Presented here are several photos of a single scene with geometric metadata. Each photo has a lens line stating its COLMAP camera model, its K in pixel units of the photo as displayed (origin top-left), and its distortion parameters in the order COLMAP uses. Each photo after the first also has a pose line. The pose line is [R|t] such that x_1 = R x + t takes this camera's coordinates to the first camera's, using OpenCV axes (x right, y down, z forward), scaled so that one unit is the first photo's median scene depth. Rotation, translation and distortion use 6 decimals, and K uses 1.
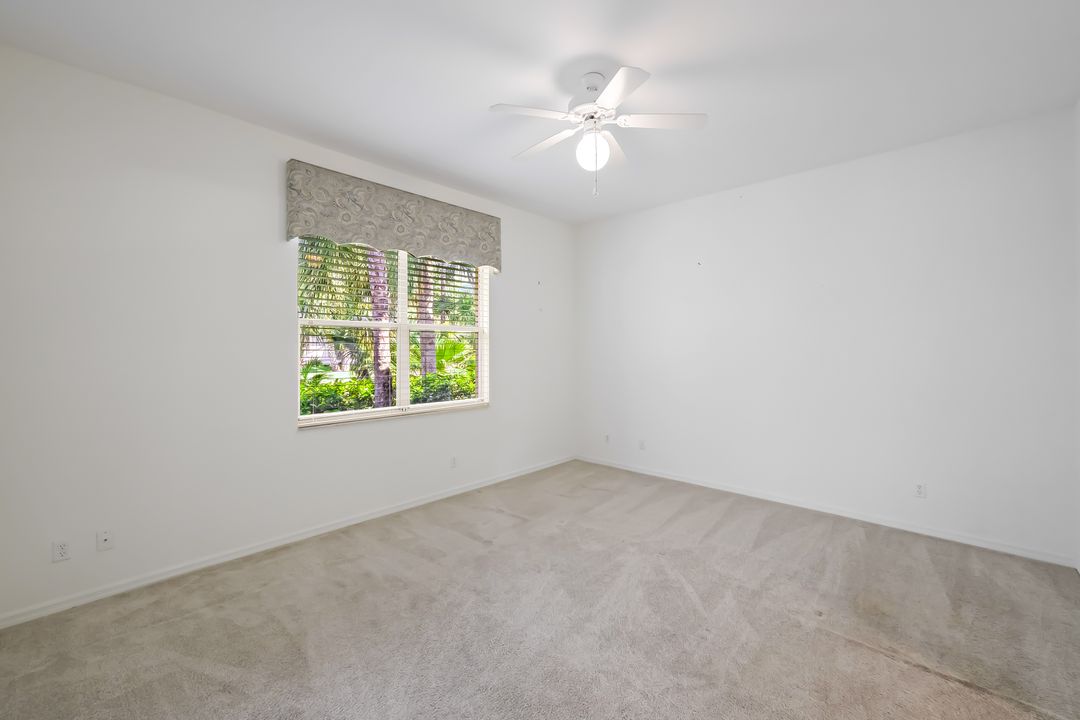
lens RADIAL K [[437.8, 0, 539.6], [0, 437.8, 348.6], [0, 0, 1]] dist [0.002658, 0.000126]
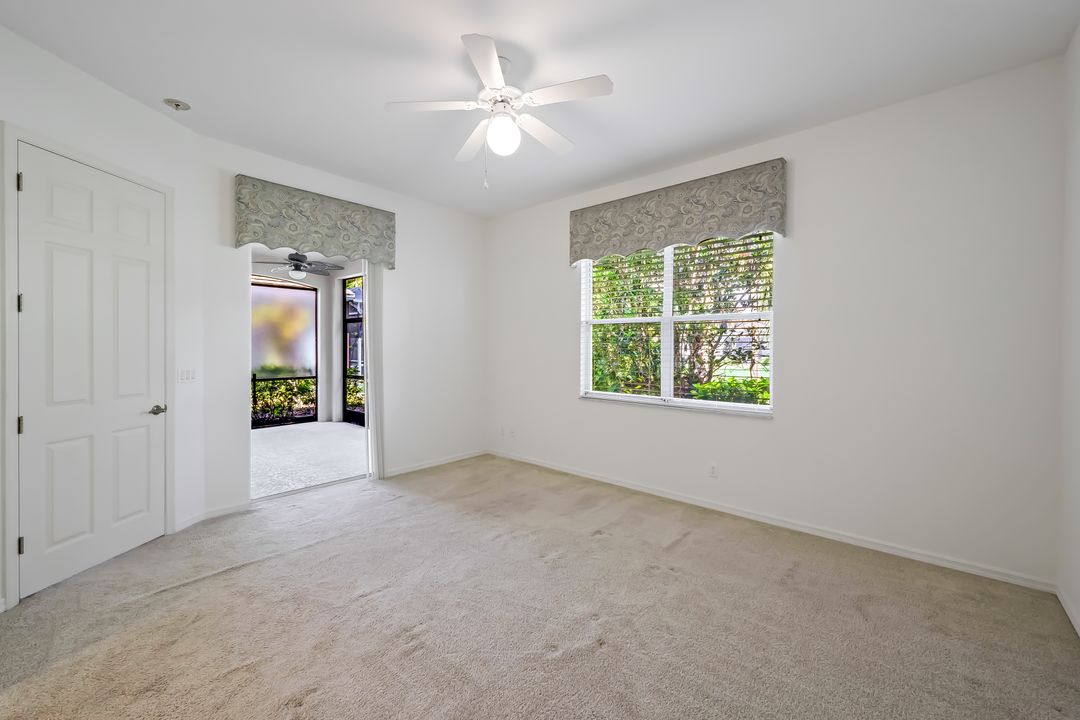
lens RADIAL K [[437.8, 0, 535.6], [0, 437.8, 353.9], [0, 0, 1]] dist [0.002658, 0.000126]
pose [[0.029199, 0.014432, -0.999469, 0.717934], [-0.006452, 0.999878, 0.014249, 0.017422], [0.999553, 0.006033, 0.029289, 0.673943]]
